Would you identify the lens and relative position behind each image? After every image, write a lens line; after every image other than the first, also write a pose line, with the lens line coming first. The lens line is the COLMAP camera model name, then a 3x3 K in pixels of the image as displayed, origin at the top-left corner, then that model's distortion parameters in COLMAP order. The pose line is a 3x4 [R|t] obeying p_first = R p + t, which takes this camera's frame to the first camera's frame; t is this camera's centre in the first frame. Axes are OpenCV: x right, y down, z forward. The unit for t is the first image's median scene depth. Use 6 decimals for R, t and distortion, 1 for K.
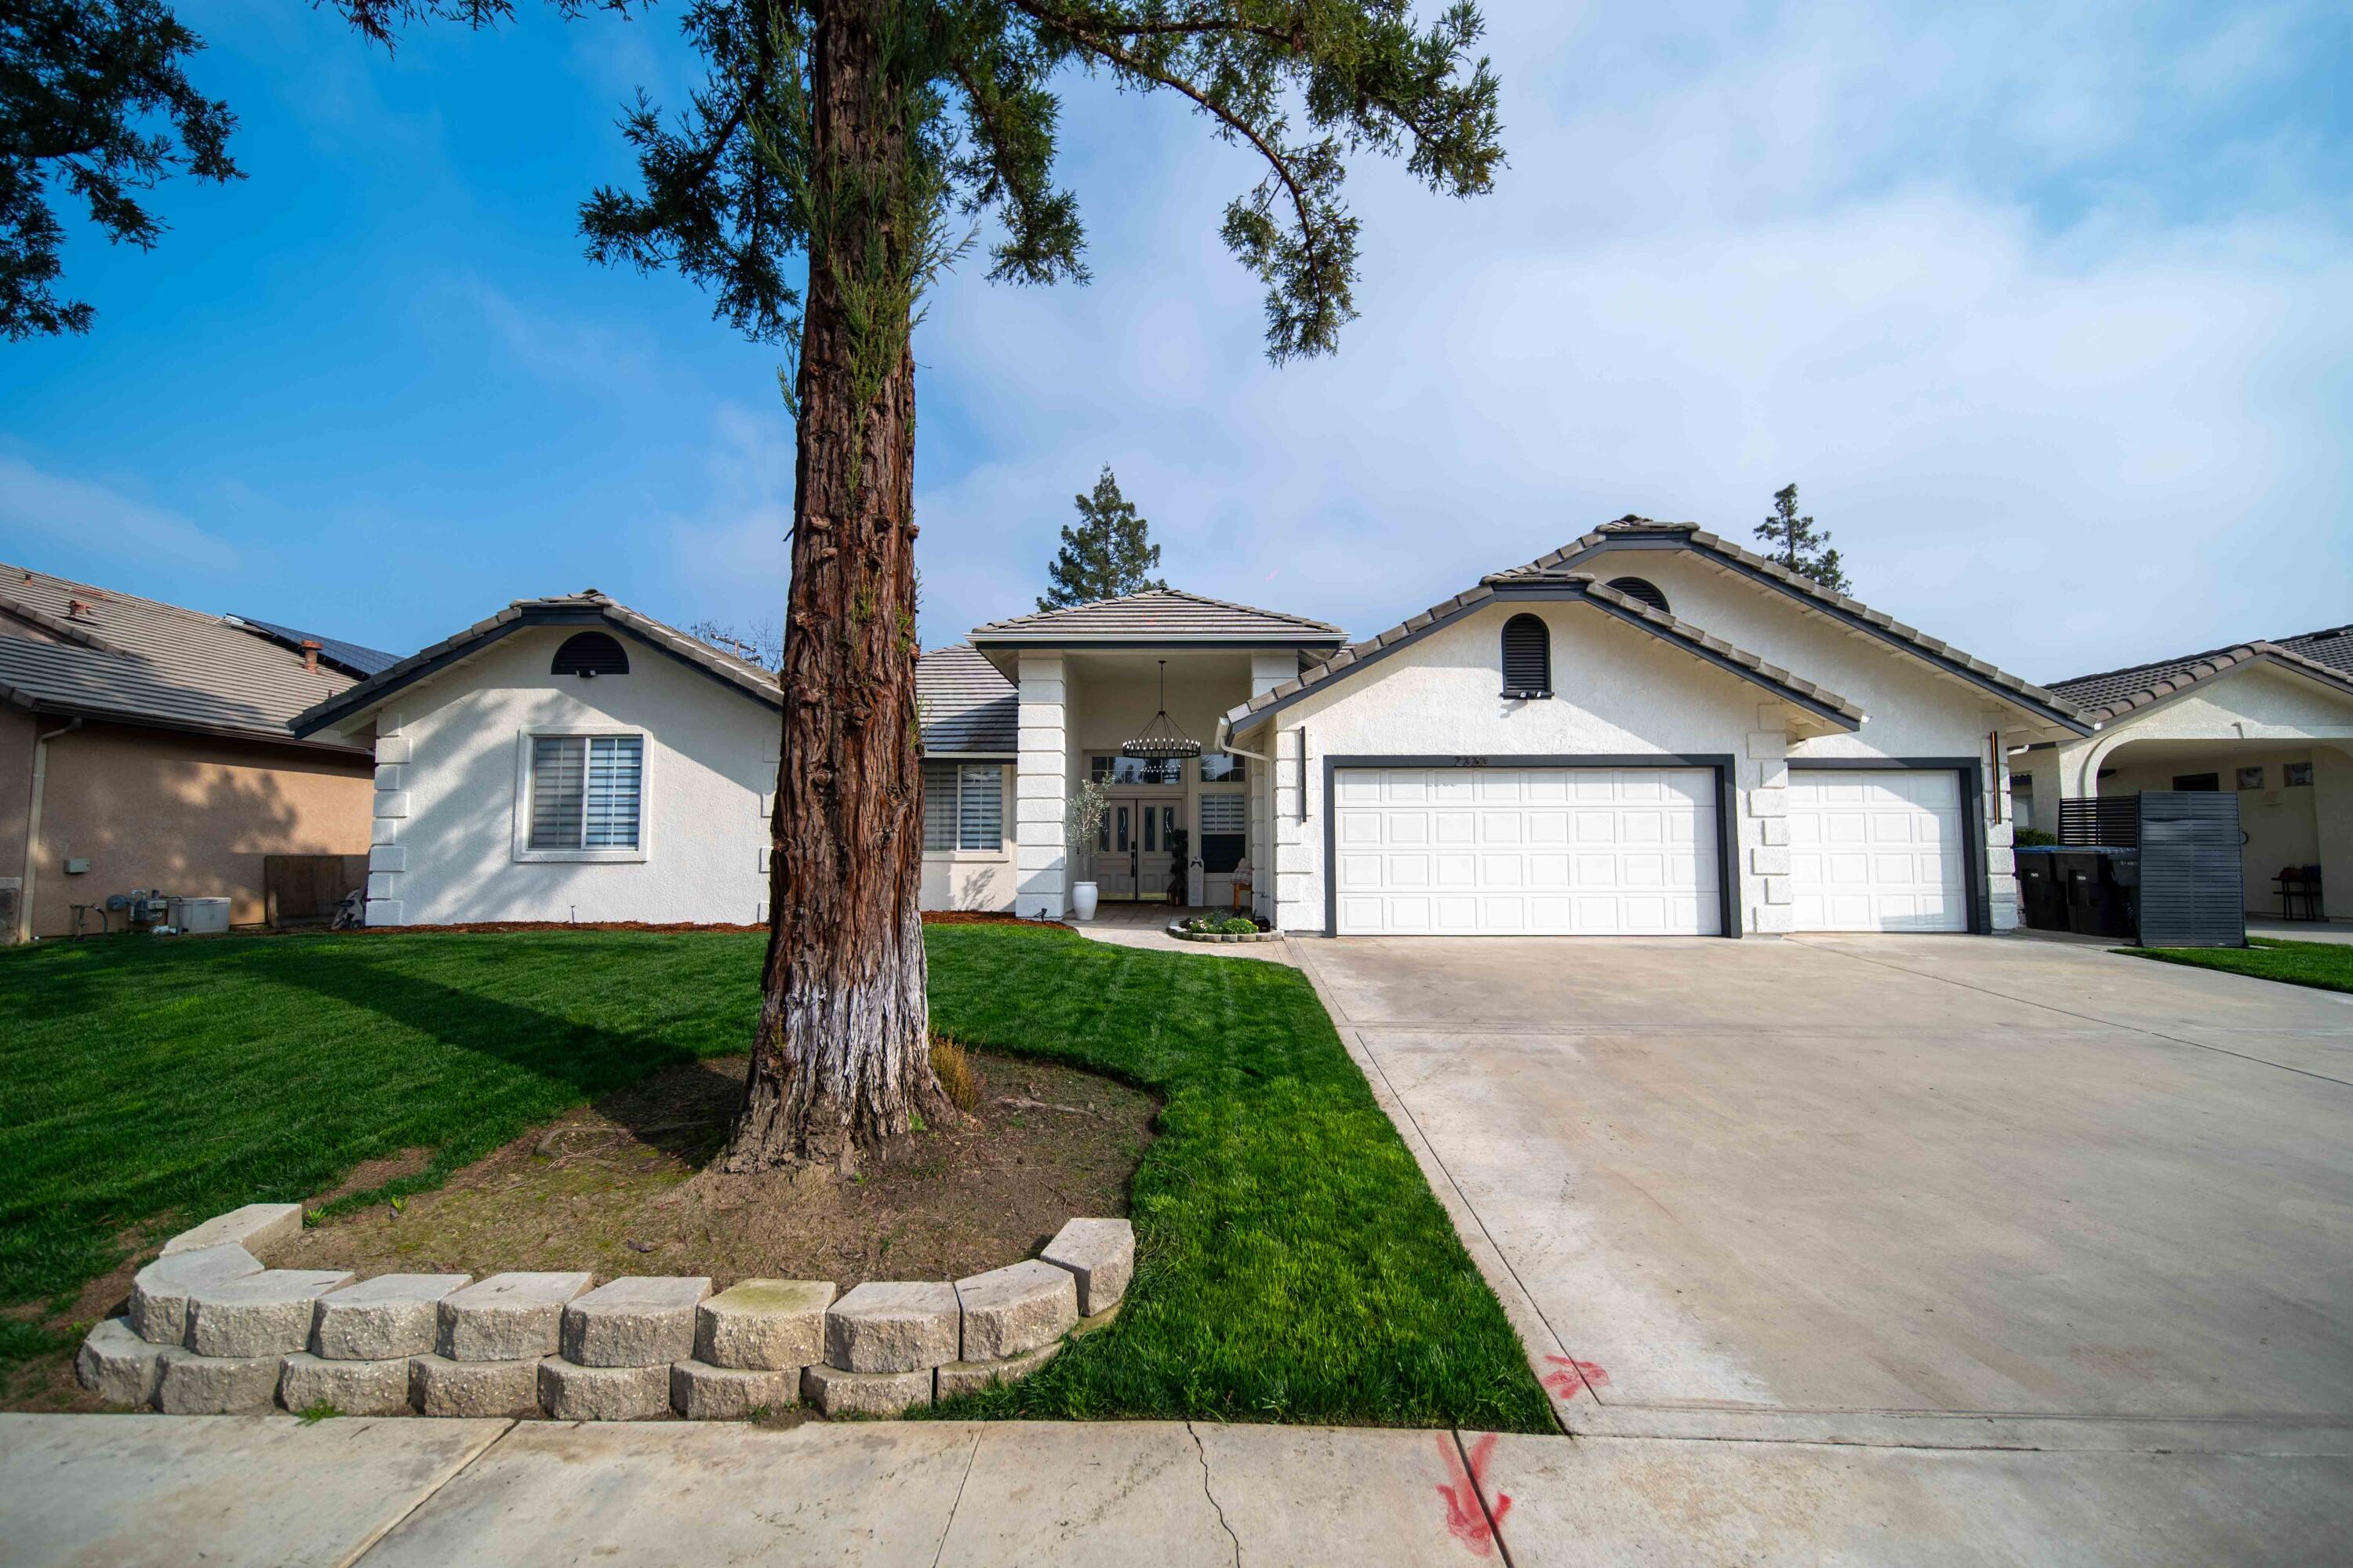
lens RADIAL K [[857.4, 0, 1176.5], [0, 857.4, 784.0], [0, 0, 1]] dist [0.000581, 0.000103]
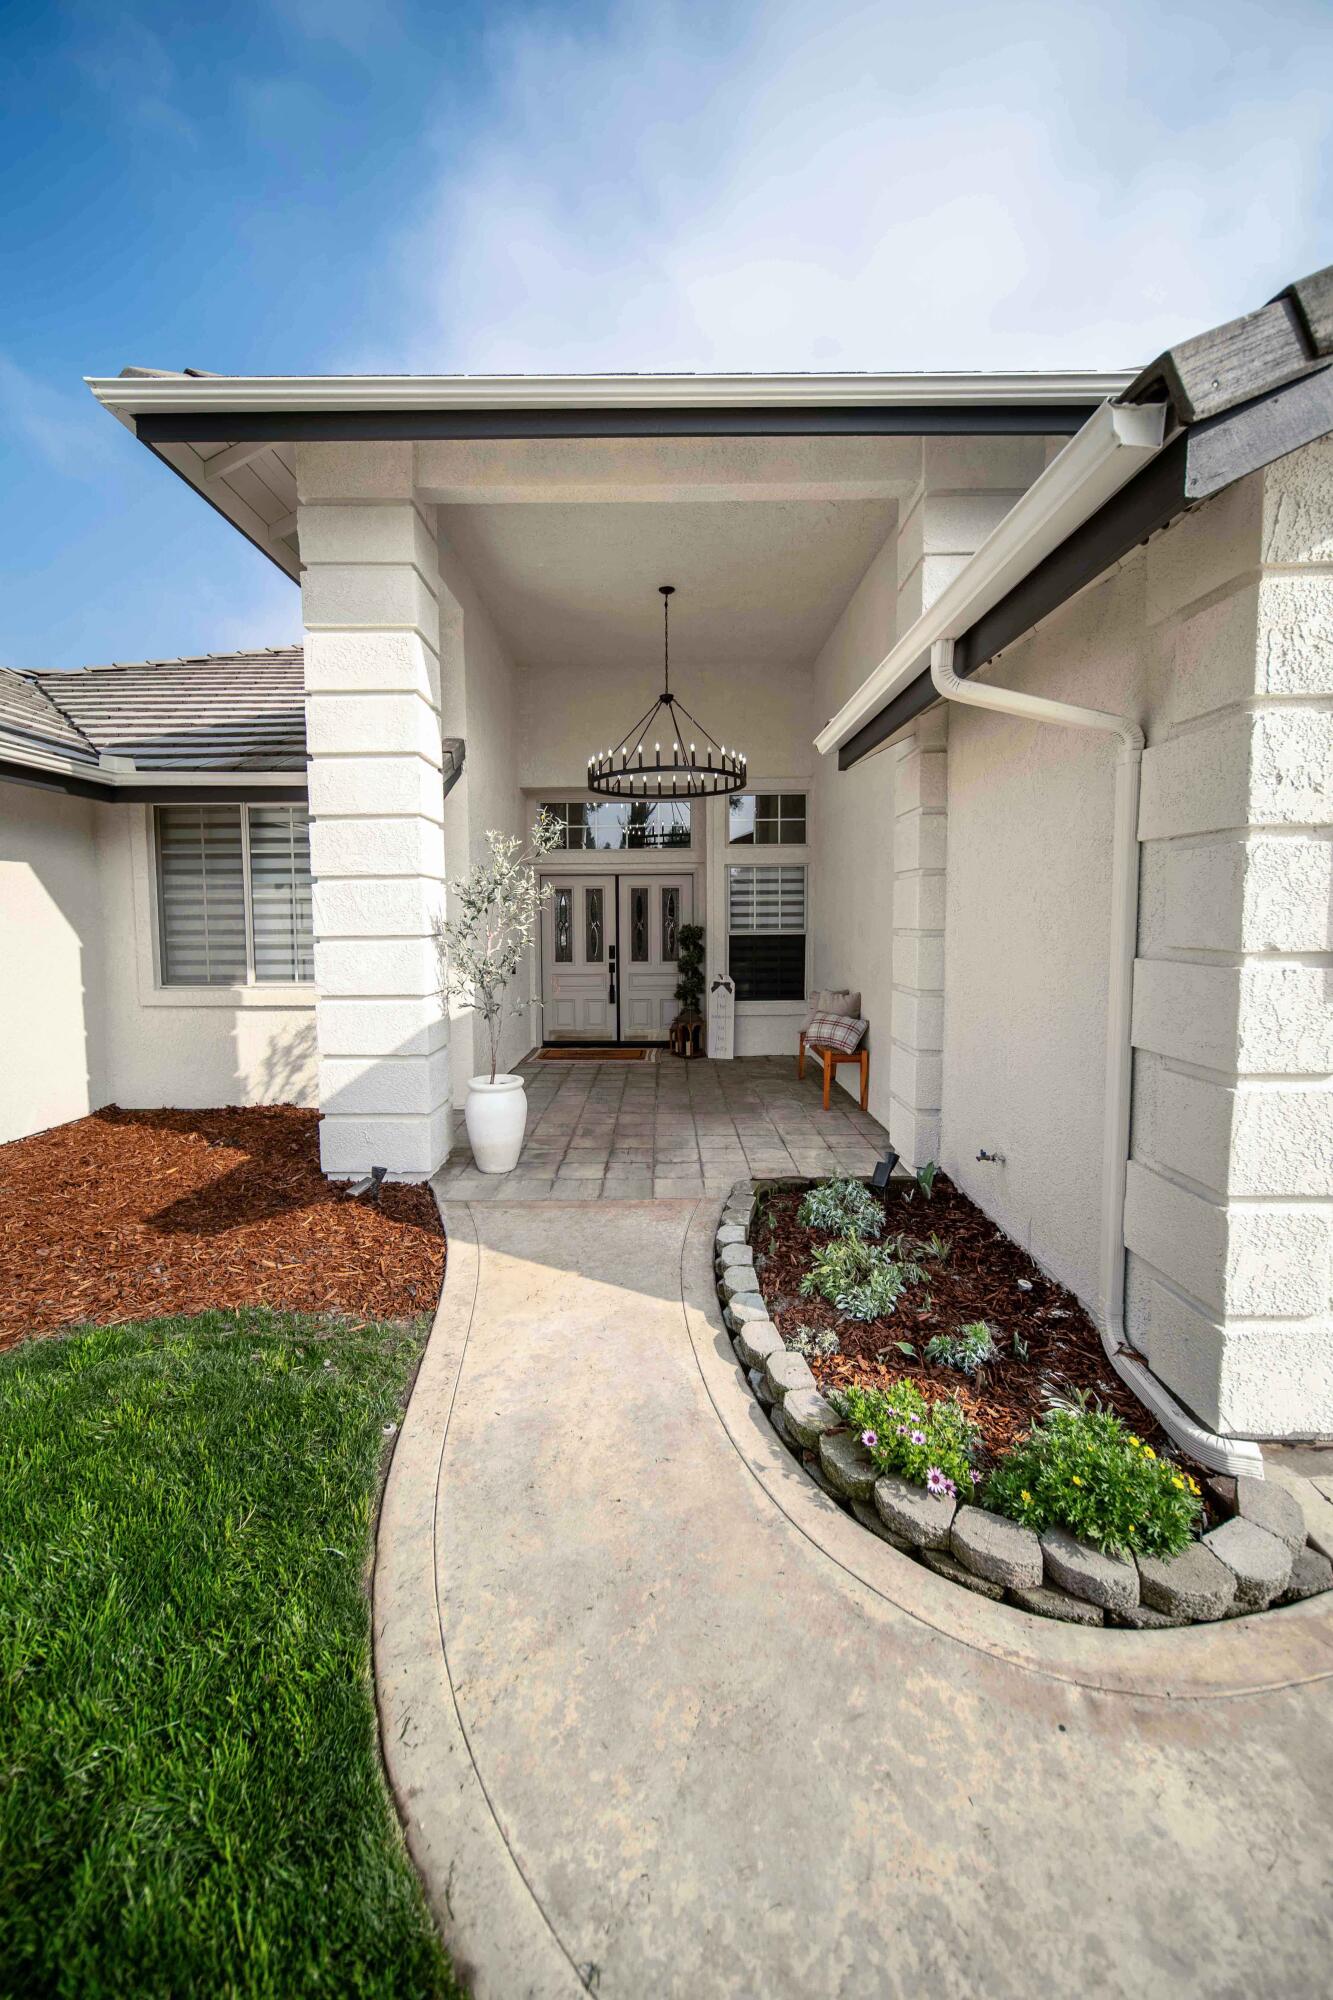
lens RADIAL K [[1082.6, 0, 666.5], [0, 1082.6, 1000.0], [0, 0, 1]] dist [0.000613, 0.000038]
pose [[0.999981, -0.006024, -0.001405, -0.012734], [0.006158, 0.990950, 0.134087, 0.003838], [0.000584, -0.134093, 0.990969, 0.267142]]
